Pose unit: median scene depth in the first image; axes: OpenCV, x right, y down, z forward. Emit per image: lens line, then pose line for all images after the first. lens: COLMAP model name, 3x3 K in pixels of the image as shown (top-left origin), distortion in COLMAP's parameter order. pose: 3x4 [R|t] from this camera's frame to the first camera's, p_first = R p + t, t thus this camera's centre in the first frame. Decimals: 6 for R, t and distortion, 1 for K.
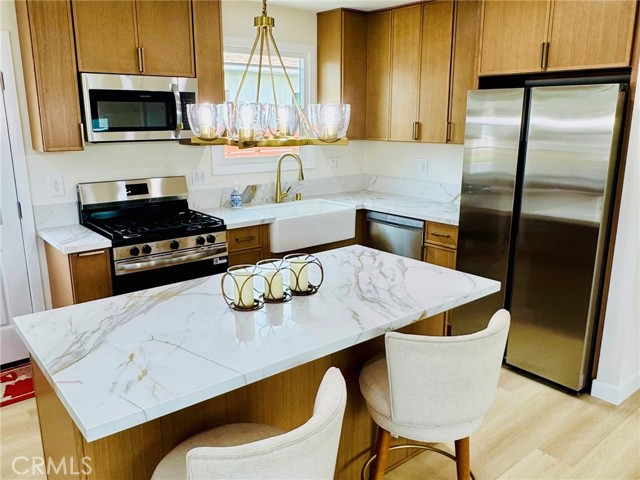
lens RADIAL K [[522.4, 0, 320.0], [0, 522.4, 240.0], [0, 0, 1]] dist [-0.000988, -0.000005]
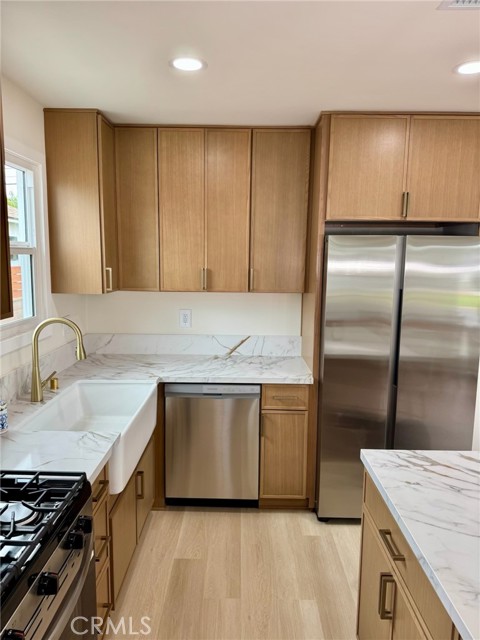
lens RADIAL K [[441.8, 0, 240.0], [0, 441.8, 320.0], [0, 0, 1]] dist [0.000430, -0.000592]
pose [[0.643823, -0.098934, 0.758752, -0.394910], [0.164178, 0.986373, -0.010696, -0.154813], [-0.747354, 0.131456, 0.651292, 0.623740]]
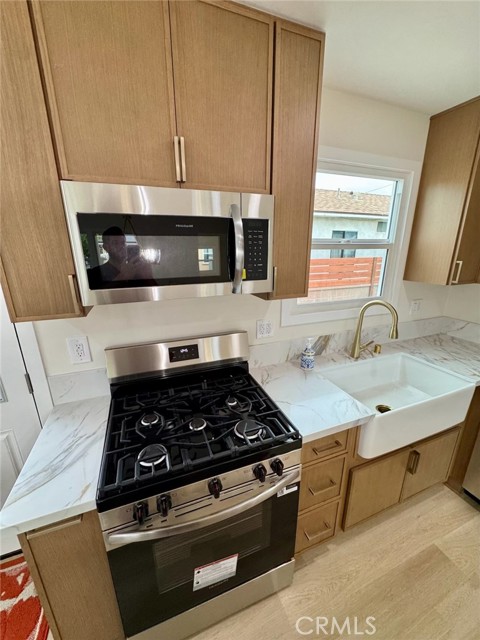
lens RADIAL K [[255.8, 0, 241.9], [0, 255.8, 320.8], [0, 0, 1]] dist [-0.002021, -0.000035]
pose [[0.951011, 0.083386, -0.297700, -0.173857], [-0.067472, 0.995707, 0.063358, -0.185647], [0.301706, -0.040168, 0.952555, 0.718233]]
